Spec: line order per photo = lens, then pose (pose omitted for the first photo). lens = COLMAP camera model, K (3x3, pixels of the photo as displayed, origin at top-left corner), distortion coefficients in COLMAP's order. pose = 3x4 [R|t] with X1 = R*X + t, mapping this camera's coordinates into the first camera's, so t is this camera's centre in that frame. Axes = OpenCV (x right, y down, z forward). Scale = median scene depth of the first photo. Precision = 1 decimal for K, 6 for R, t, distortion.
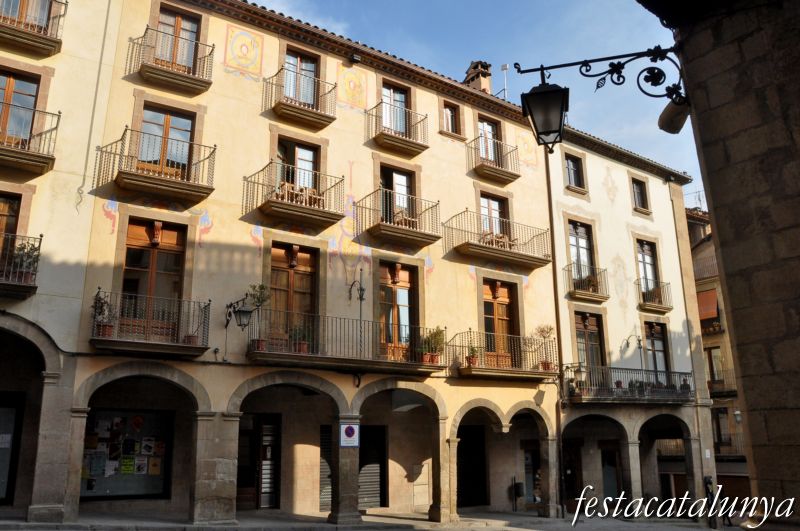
lens RADIAL K [[637.9, 0, 385.5], [0, 637.9, 280.7], [0, 0, 1]] dist [-0.104446, 0.021334]
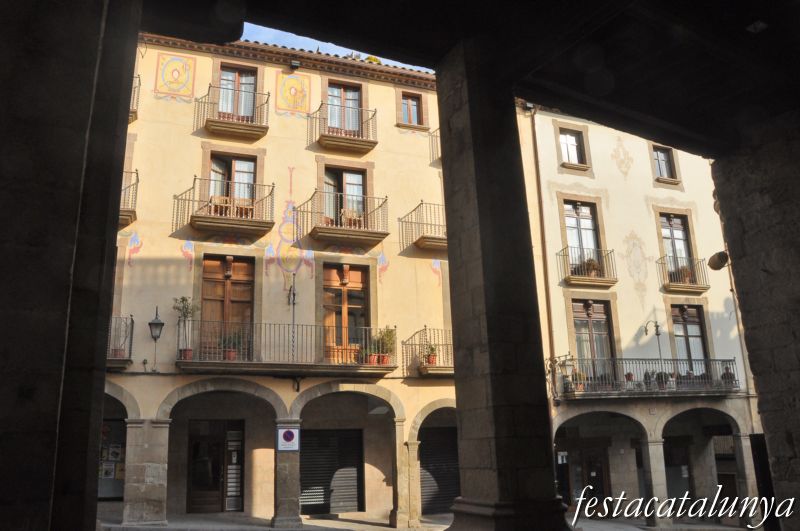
lens RADIAL K [[637.9, 0, 385.1], [0, 637.9, 285.1], [0, 0, 1]] dist [-0.104446, 0.021334]
pose [[0.968148, -0.076504, -0.238406, 0.312858], [0.077127, 0.996999, -0.006724, 0.016177], [0.238205, -0.011877, 0.971142, 0.058508]]
